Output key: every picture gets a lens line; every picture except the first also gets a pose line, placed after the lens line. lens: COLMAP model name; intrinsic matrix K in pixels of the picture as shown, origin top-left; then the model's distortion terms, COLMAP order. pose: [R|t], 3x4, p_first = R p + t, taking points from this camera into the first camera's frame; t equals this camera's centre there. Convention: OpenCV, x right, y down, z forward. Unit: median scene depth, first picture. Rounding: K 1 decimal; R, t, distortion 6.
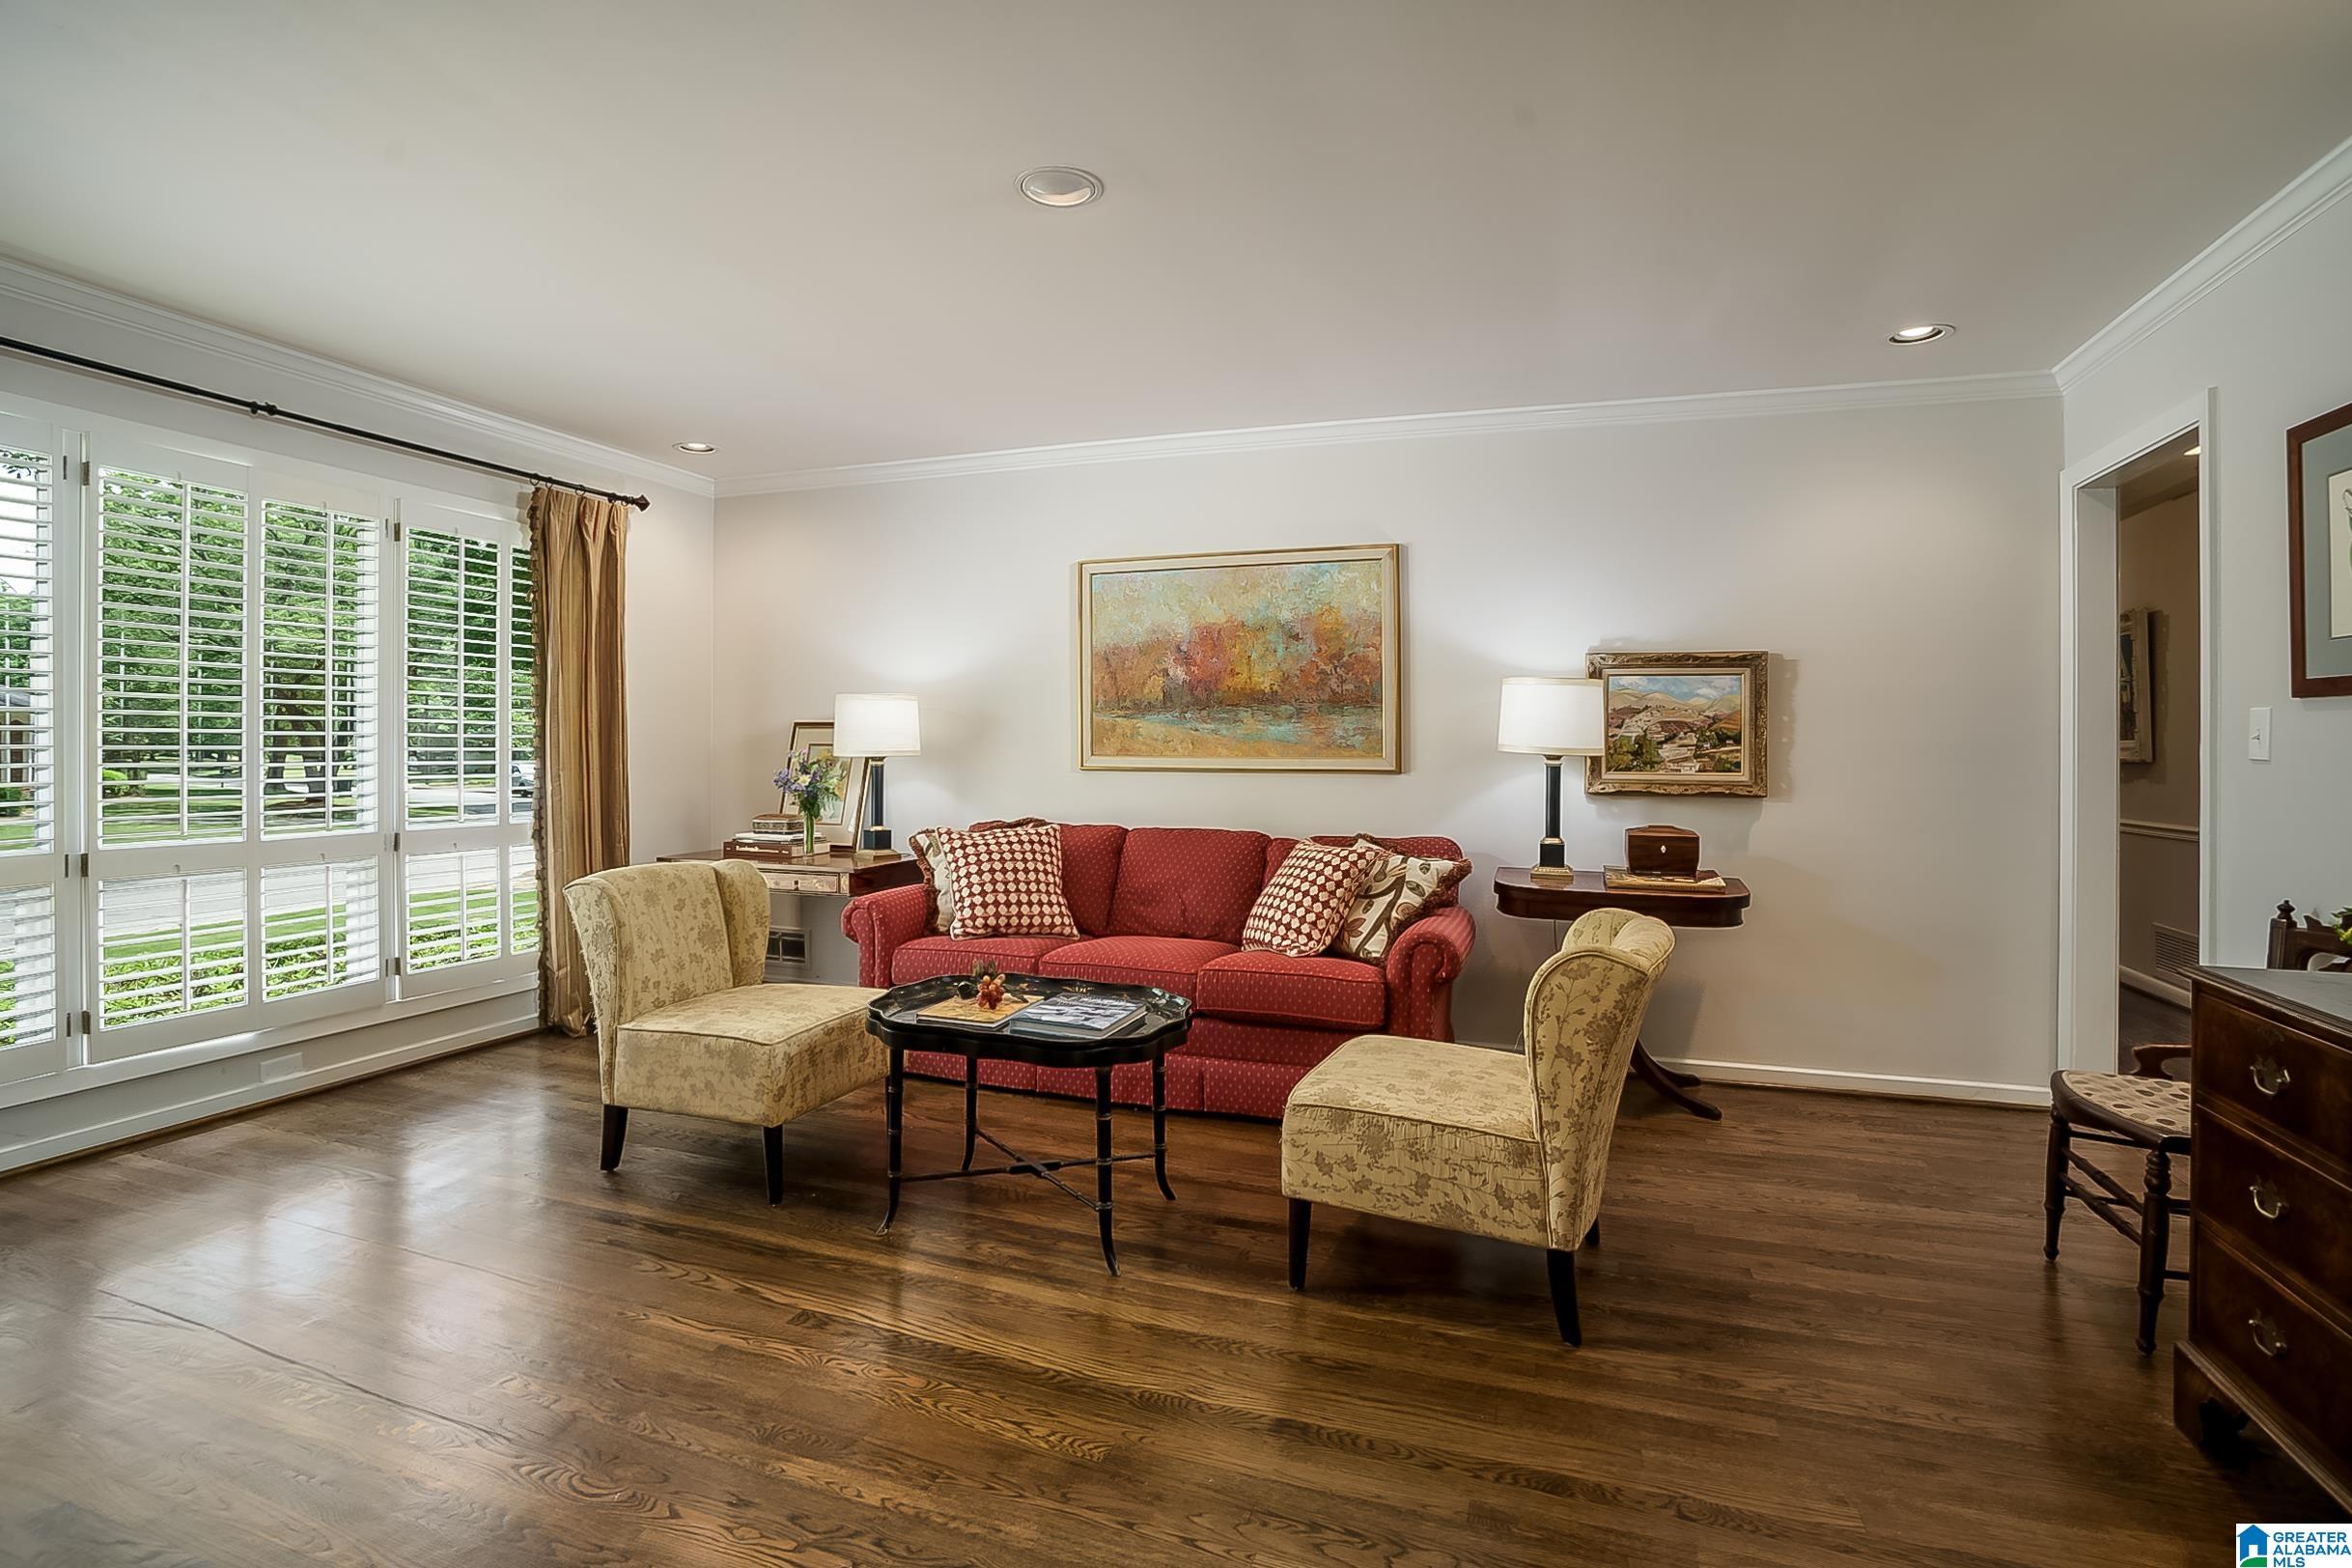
lens RADIAL K [[1155.0, 0, 1180.3], [0, 1155.0, 755.7], [0, 0, 1]] dist [-0.001369, -0.000269]
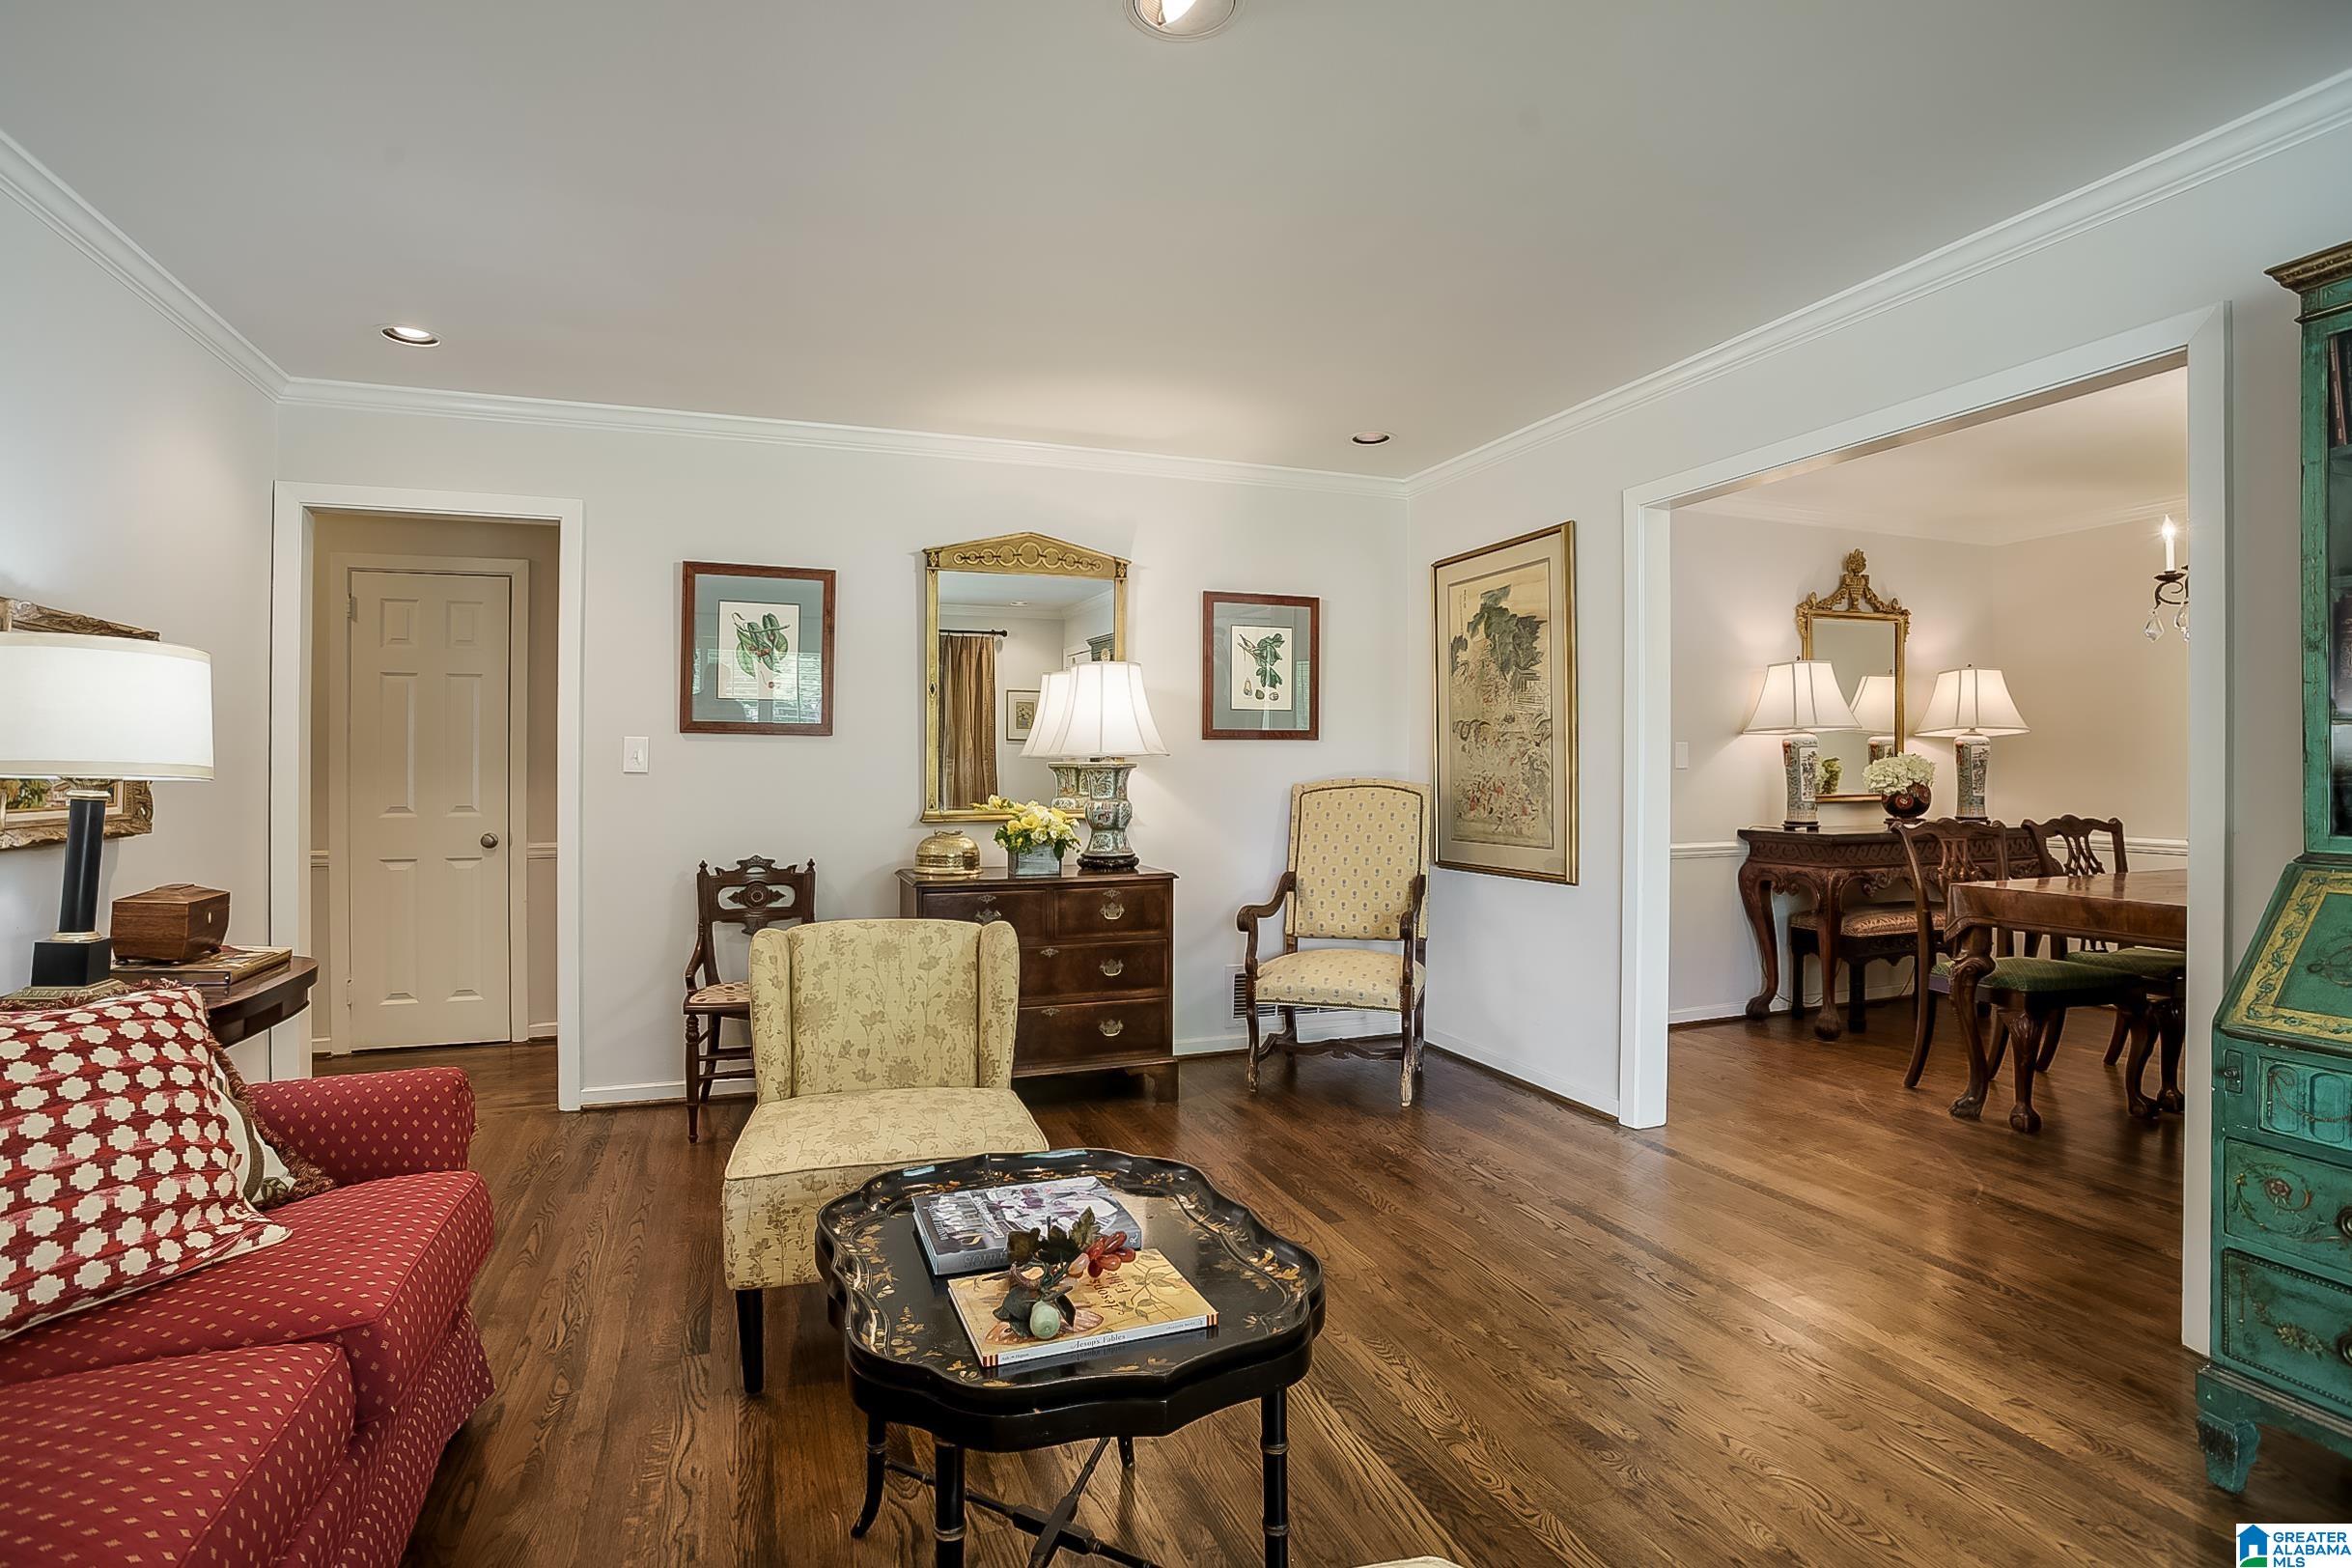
lens RADIAL K [[1155.0, 0, 1180.3], [0, 1155.0, 755.7], [0, 0, 1]] dist [-0.001369, -0.000269]
pose [[-0.644877, 0.001797, 0.764284, -0.778867], [0.003613, 0.999993, 0.000698, -0.019944], [-0.764278, 0.003211, -0.644879, 1.731505]]
